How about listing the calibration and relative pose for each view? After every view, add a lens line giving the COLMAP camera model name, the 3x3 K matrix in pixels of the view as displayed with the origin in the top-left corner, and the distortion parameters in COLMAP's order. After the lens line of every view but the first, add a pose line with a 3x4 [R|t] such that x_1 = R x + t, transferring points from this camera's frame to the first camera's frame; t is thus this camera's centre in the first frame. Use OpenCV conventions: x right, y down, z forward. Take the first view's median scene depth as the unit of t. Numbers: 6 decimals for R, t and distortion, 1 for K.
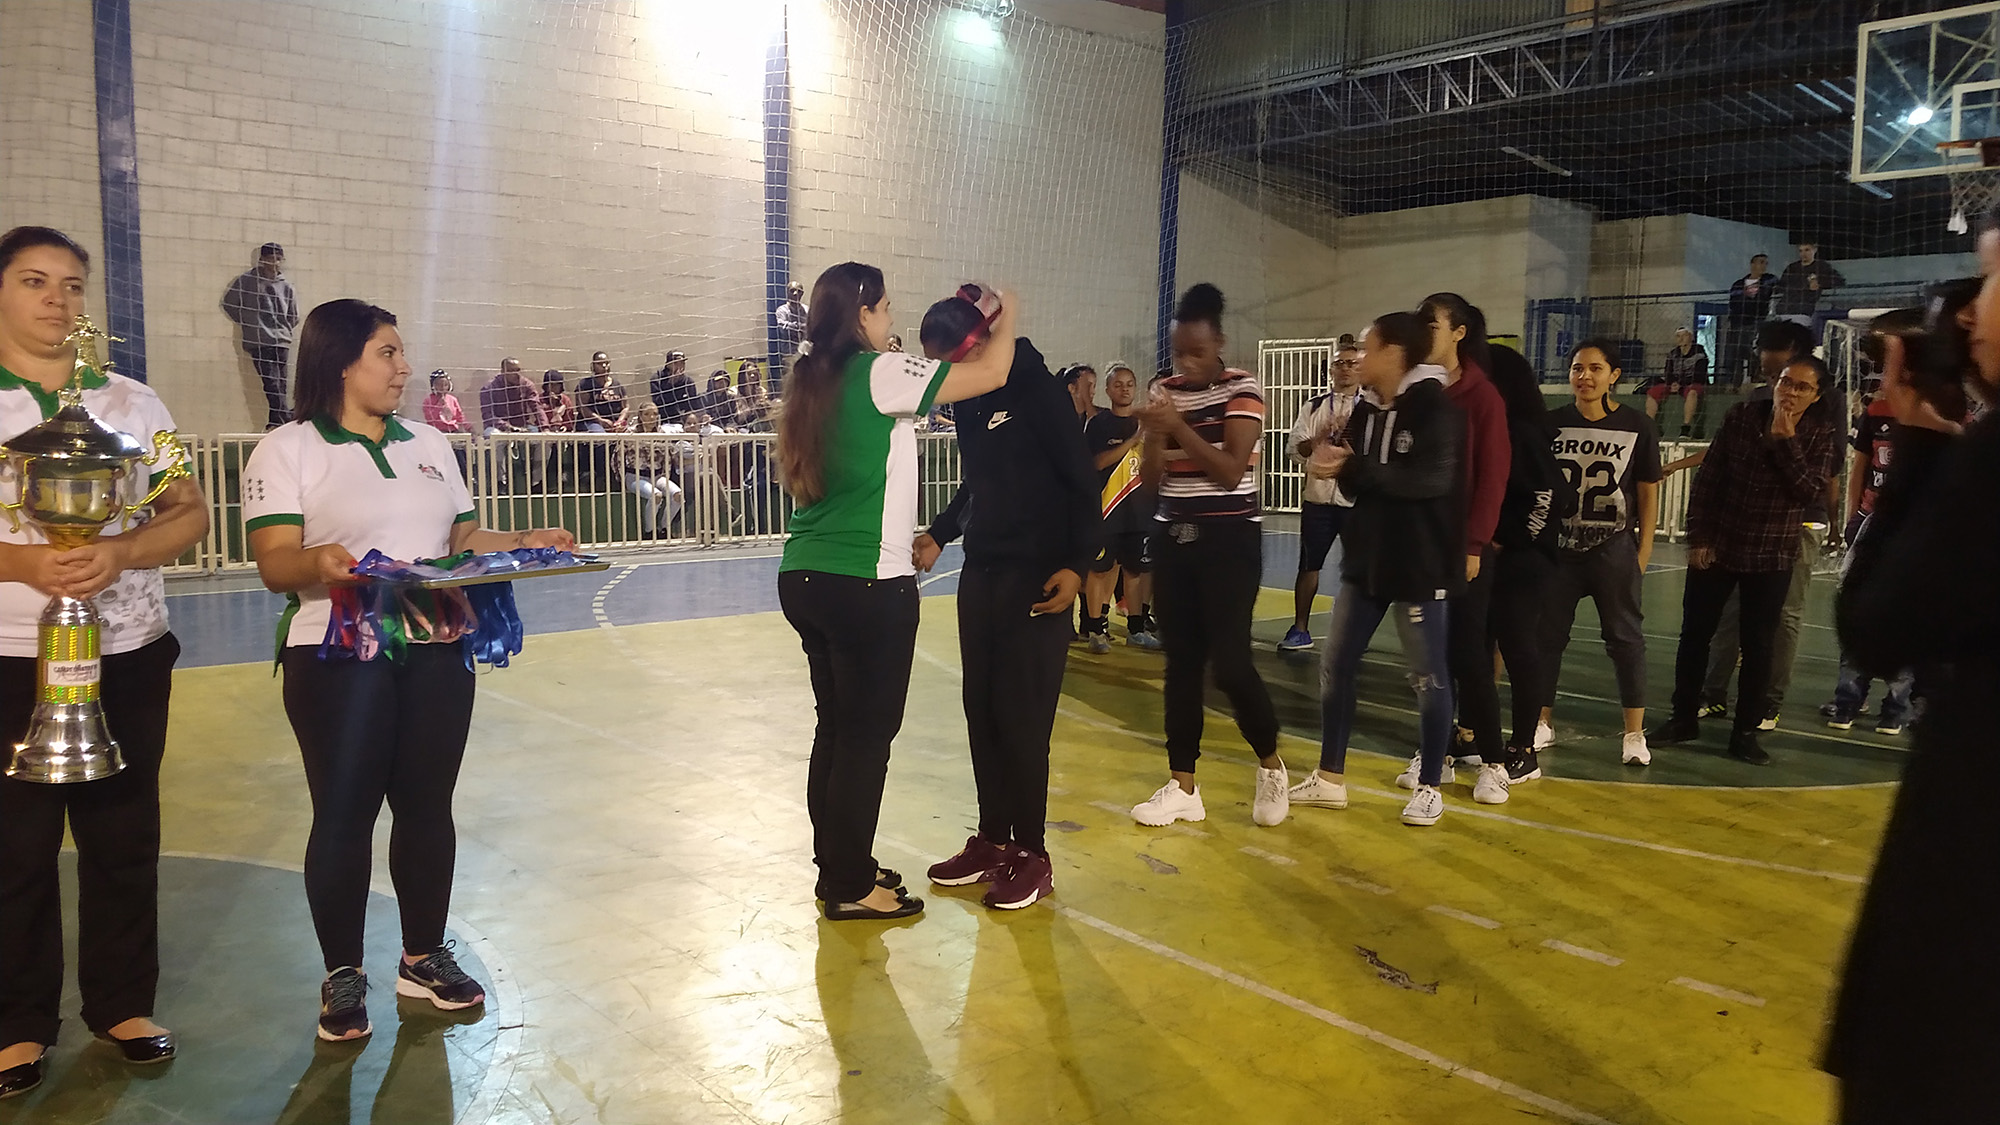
lens RADIAL K [[1579.6, 0, 1001.9], [0, 1579.6, 565.5], [0, 0, 1]] dist [0.069586, -0.107167]
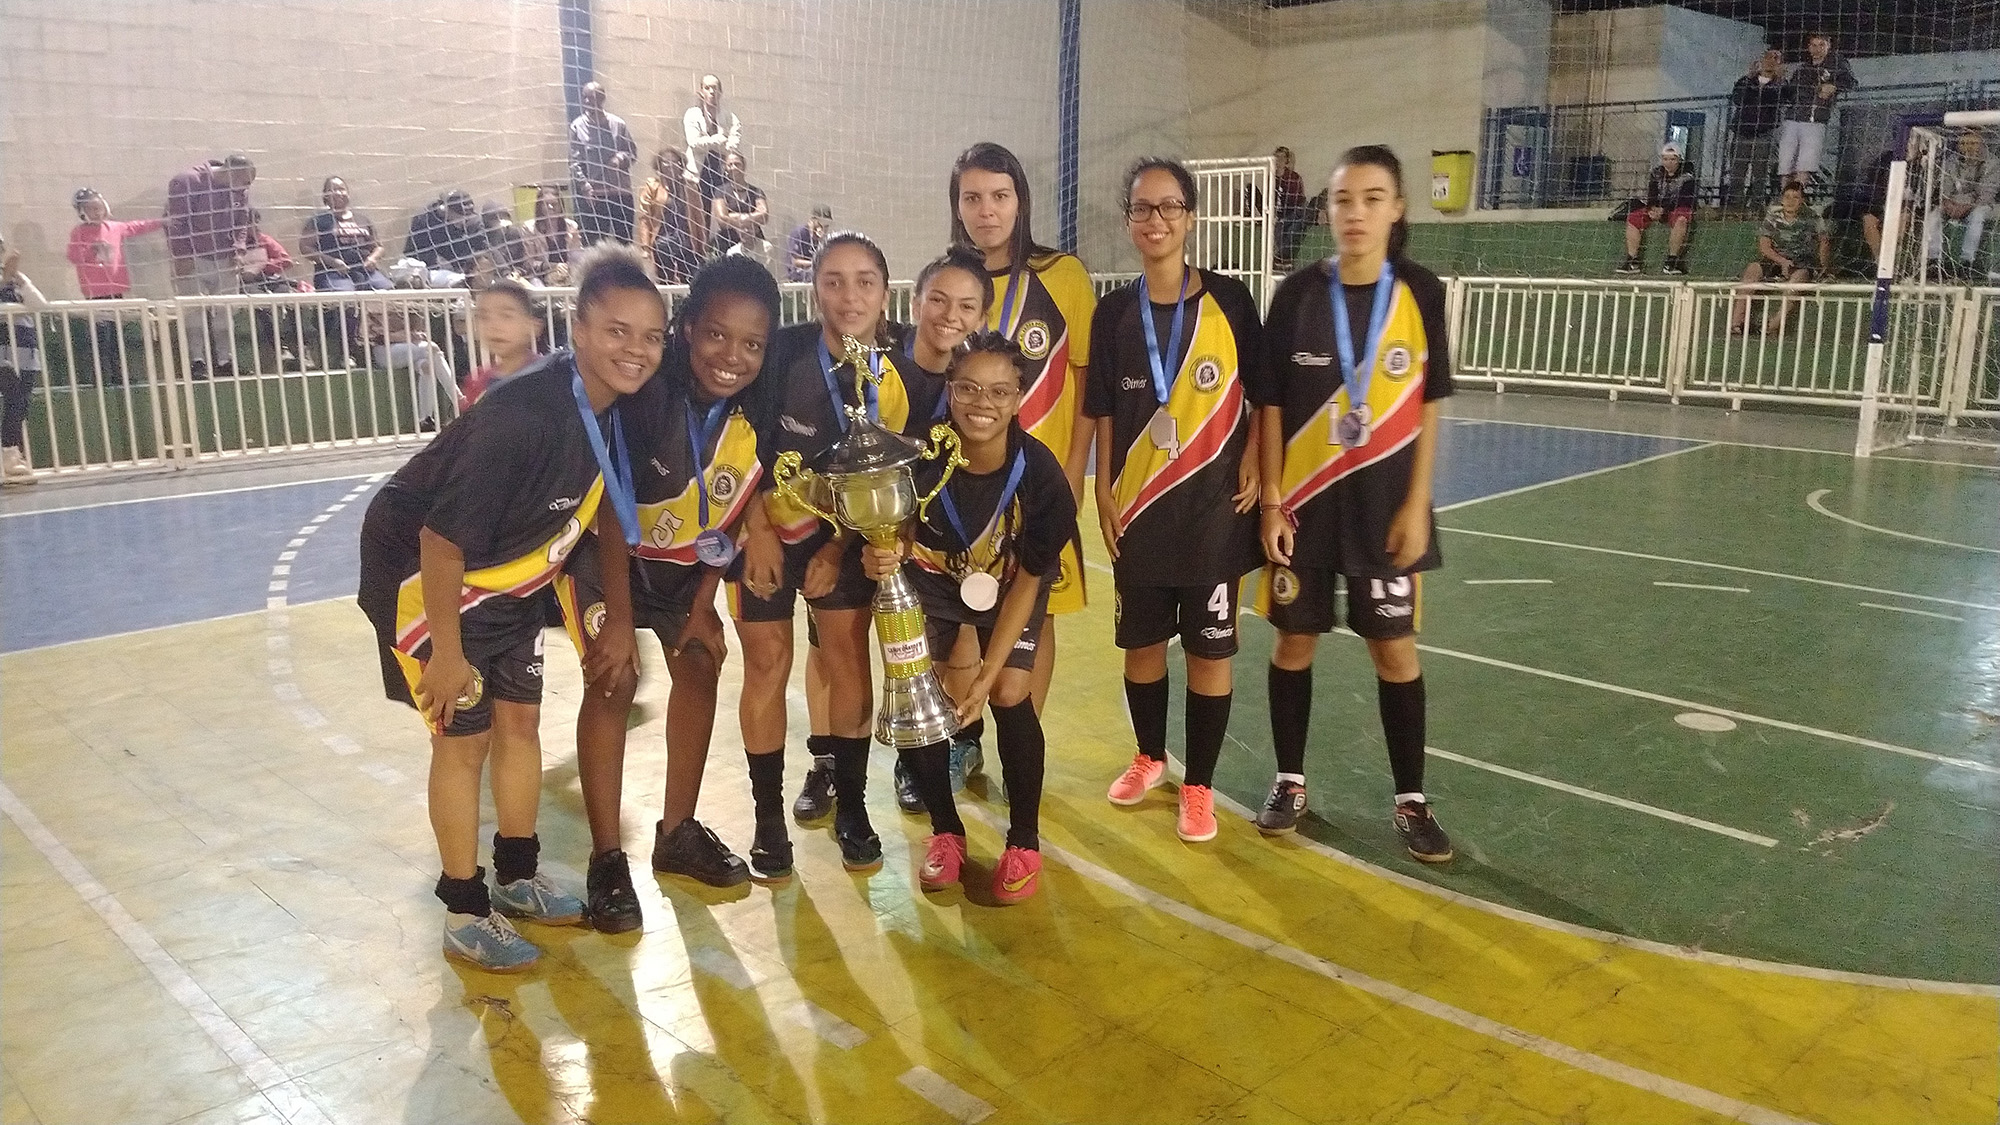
lens RADIAL K [[1543.9, 0, 1036.8], [0, 1543.9, 611.6], [0, 0, 1]] dist [0.066547, -0.100015]
pose [[0.995461, -0.032948, 0.089288, 0.009074], [0.020178, 0.989900, 0.140324, -0.029528], [-0.093009, -0.137886, 0.986071, 0.217414]]
